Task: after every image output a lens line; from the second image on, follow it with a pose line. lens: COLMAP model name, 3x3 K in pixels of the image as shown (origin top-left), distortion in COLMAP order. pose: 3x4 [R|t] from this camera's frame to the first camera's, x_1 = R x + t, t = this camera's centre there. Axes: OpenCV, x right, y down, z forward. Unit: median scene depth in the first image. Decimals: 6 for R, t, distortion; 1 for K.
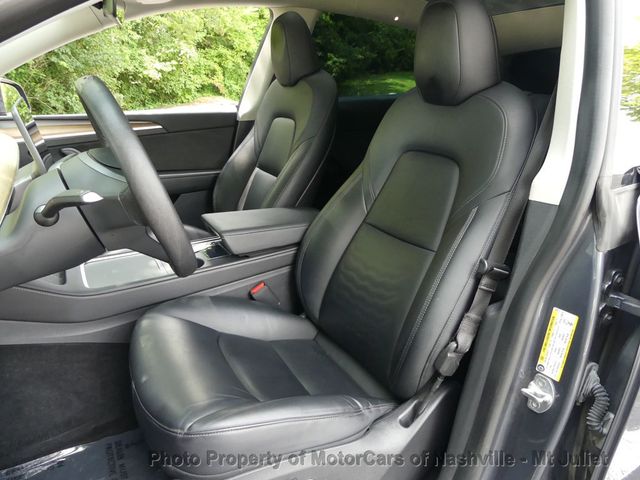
lens RADIAL K [[484.2, 0, 317.8], [0, 484.2, 241.7], [0, 0, 1]] dist [-0.003551, -0.003594]
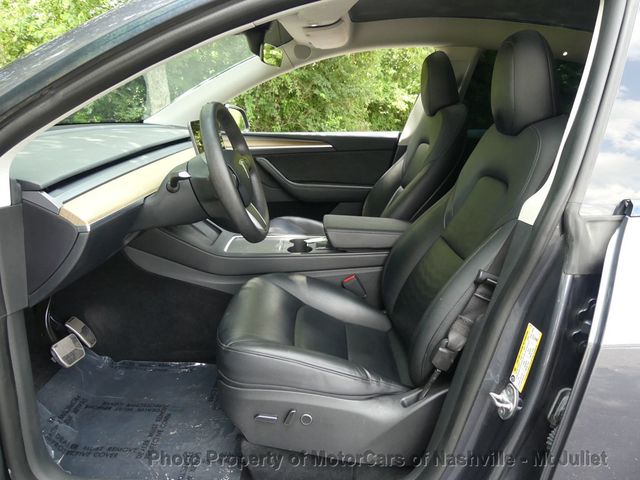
lens RADIAL K [[484.2, 0, 317.8], [0, 484.2, 241.7], [0, 0, 1]] dist [-0.003551, -0.003594]
pose [[0.871082, 0.145053, -0.469228, 0.277284], [-0.172936, 0.984793, -0.016610, 0.029421], [0.459683, 0.095615, 0.882921, -0.083798]]
